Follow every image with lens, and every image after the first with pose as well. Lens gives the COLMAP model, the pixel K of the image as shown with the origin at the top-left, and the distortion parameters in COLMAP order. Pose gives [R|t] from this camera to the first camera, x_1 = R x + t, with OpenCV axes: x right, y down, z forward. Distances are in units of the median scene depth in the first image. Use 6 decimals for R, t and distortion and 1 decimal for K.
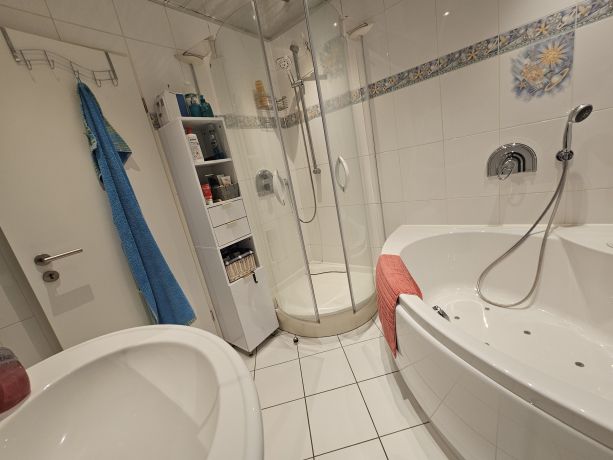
lens RADIAL K [[260.6, 0, 306.5], [0, 260.6, 230.0], [0, 0, 1]] dist [-0.002171, -0.000029]
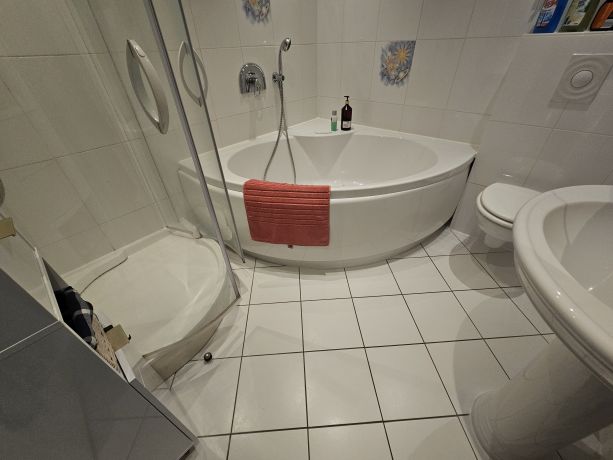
lens RADIAL K [[249.5, 0, 306.5], [0, 249.5, 230.0], [0, 0, 1]] dist [0.001162, 0.000355]
pose [[0.059566, -0.434547, 0.898677, -0.586151], [0.271186, 0.873461, 0.404380, -0.057967], [-0.960682, 0.219621, 0.169872, 0.755663]]
